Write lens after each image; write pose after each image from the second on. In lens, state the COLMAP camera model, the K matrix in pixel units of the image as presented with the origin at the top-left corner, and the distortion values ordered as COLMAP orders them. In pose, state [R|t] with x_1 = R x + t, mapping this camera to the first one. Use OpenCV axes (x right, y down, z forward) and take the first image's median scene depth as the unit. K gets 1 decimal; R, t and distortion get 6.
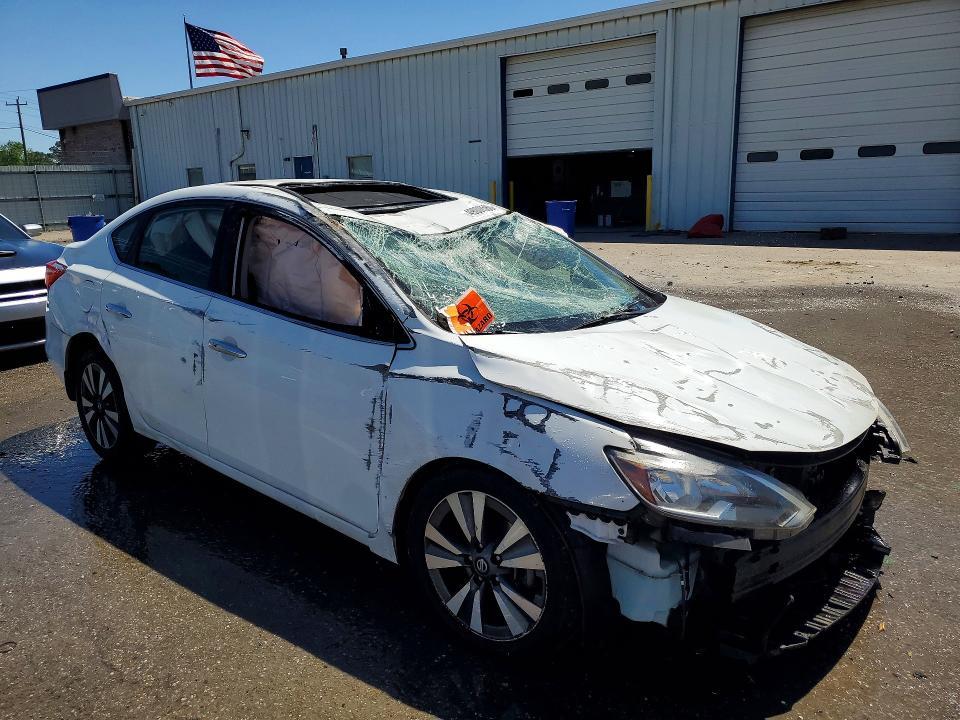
lens RADIAL K [[753.1, 0, 476.3], [0, 753.1, 365.3], [0, 0, 1]] dist [0.034602, -0.001314]
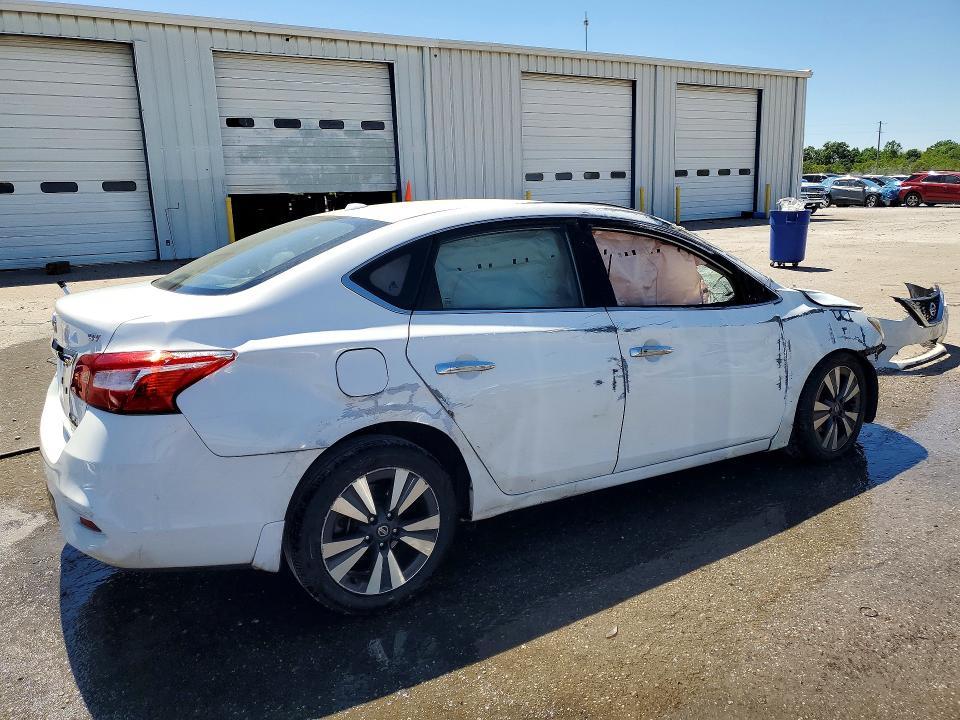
lens RADIAL K [[753.1, 0, 476.0], [0, 753.1, 356.2], [0, 0, 1]] dist [0.034602, -0.001314]
pose [[0.277002, -0.184383, 0.943013, -1.752717], [0.243304, 0.962892, 0.116801, -0.249078], [-0.929555, 0.197085, 0.311584, 1.123297]]
